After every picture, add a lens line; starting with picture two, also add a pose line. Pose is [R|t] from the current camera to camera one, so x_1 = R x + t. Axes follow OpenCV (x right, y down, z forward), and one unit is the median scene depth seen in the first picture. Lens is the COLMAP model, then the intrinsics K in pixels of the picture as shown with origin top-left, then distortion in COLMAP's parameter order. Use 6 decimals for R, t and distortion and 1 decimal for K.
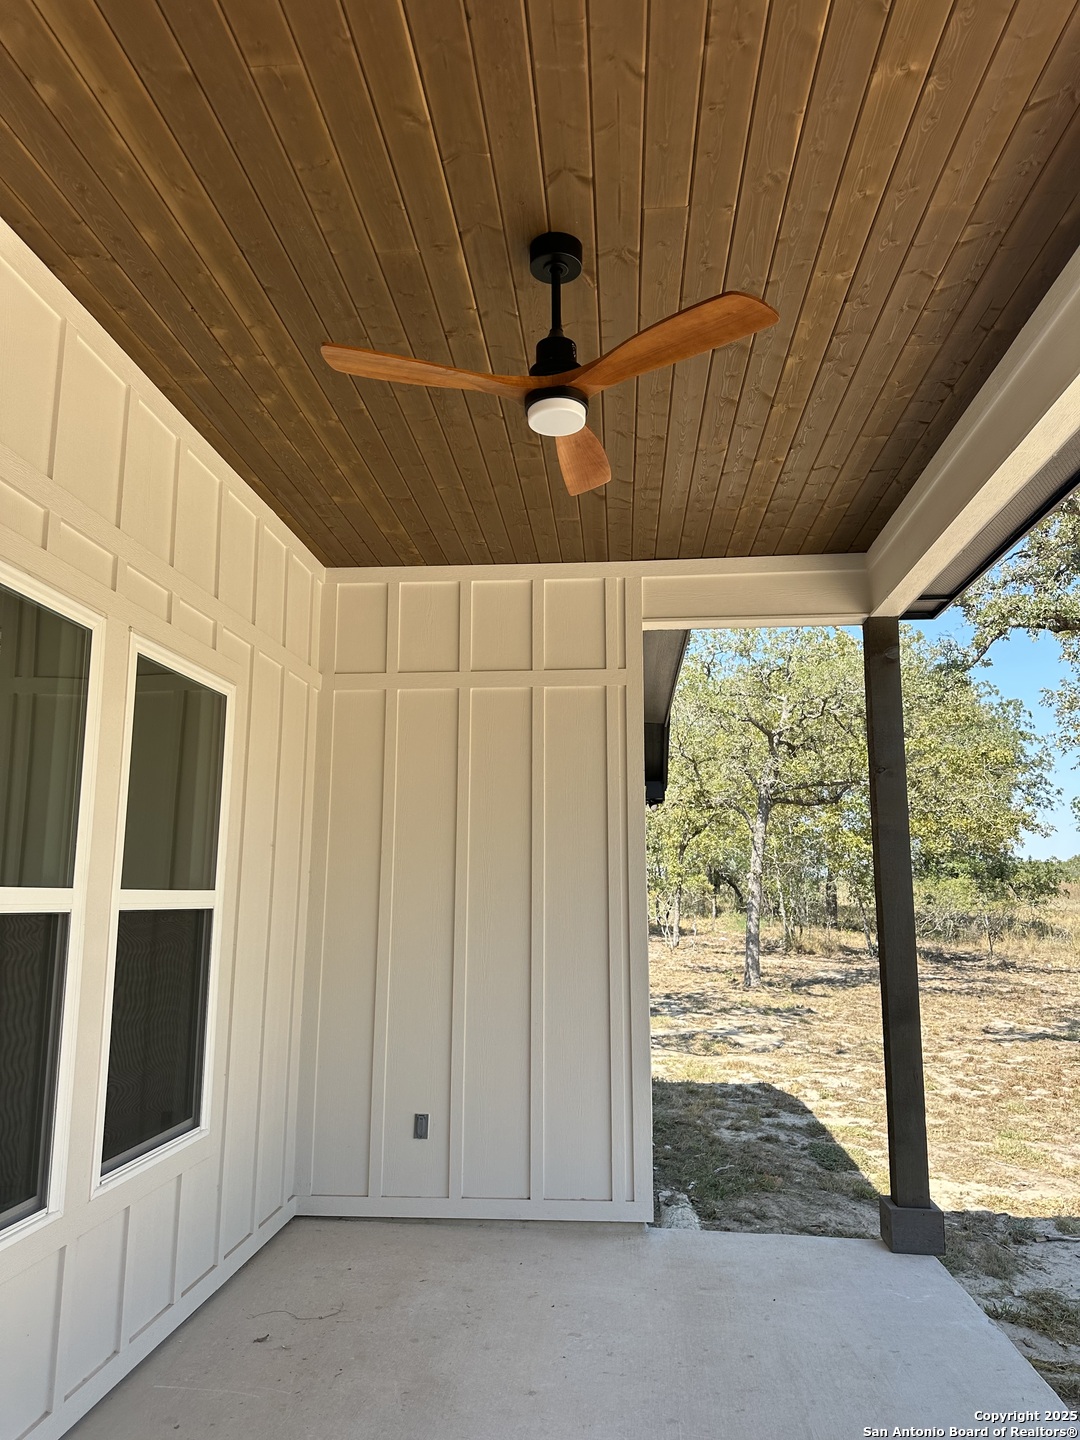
lens RADIAL K [[1010.6, 0, 543.4], [0, 1010.6, 727.4], [0, 0, 1]] dist [0.061012, -0.081569]
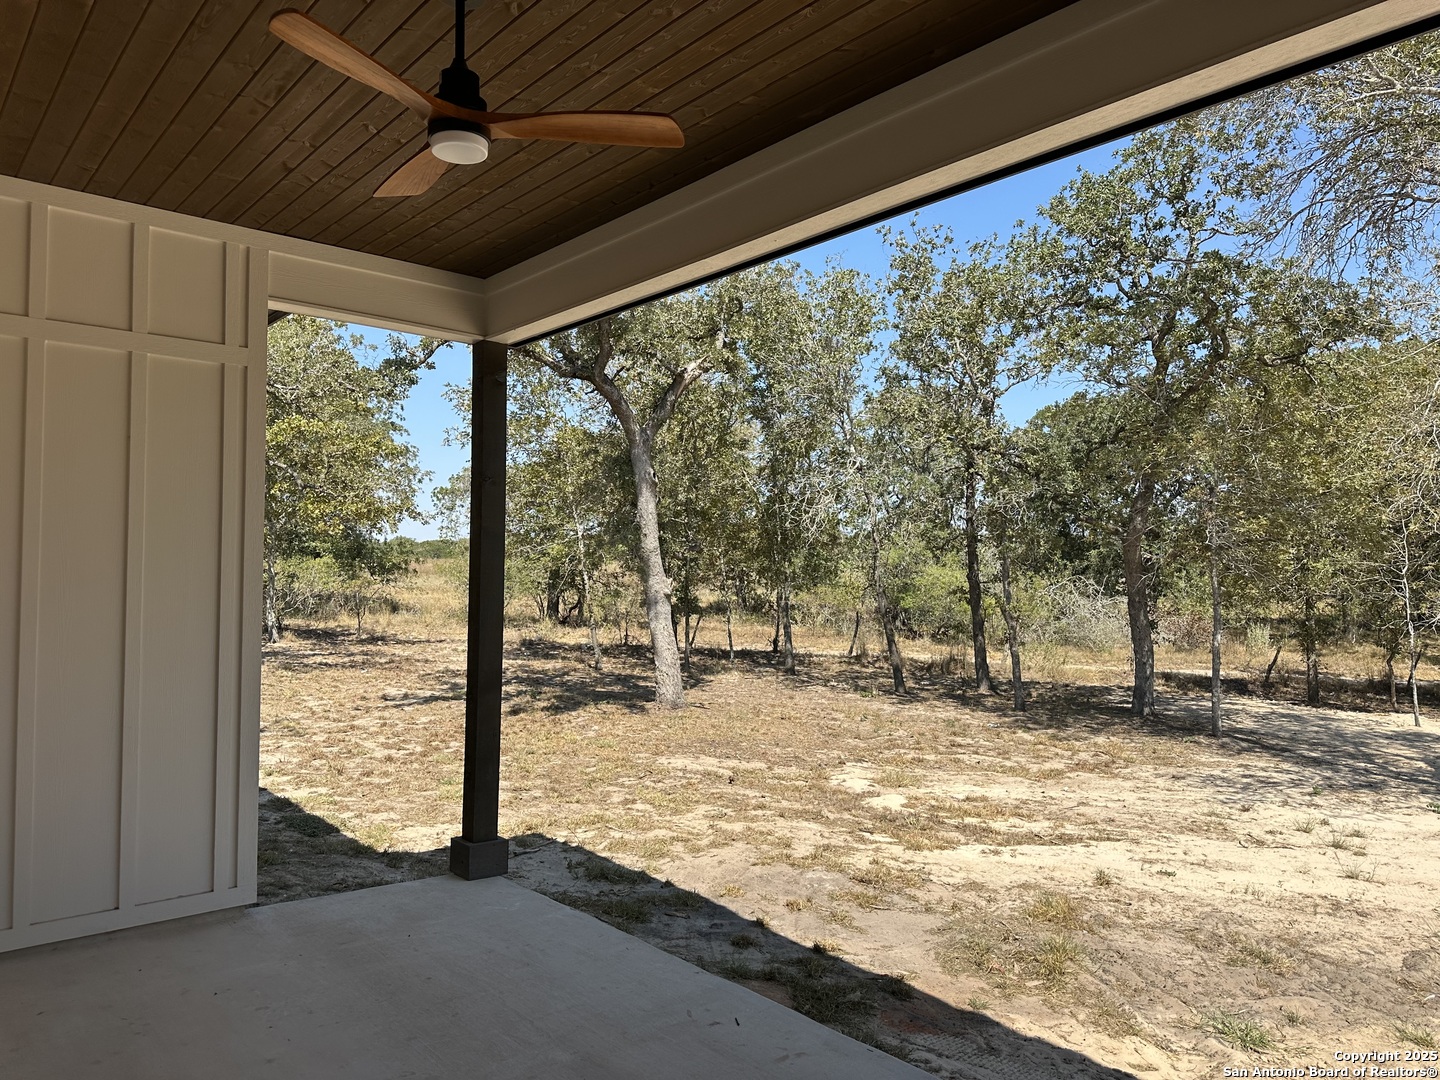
lens RADIAL K [[1010.6, 0, 724.4], [0, 1010.6, 544.6], [0, 0, 1]] dist [0.061012, -0.081569]
pose [[0.700237, 0.028503, 0.713341, -0.165394], [-0.125541, 0.988548, 0.083735, -0.007752], [-0.702786, -0.148188, 0.695797, 0.006593]]
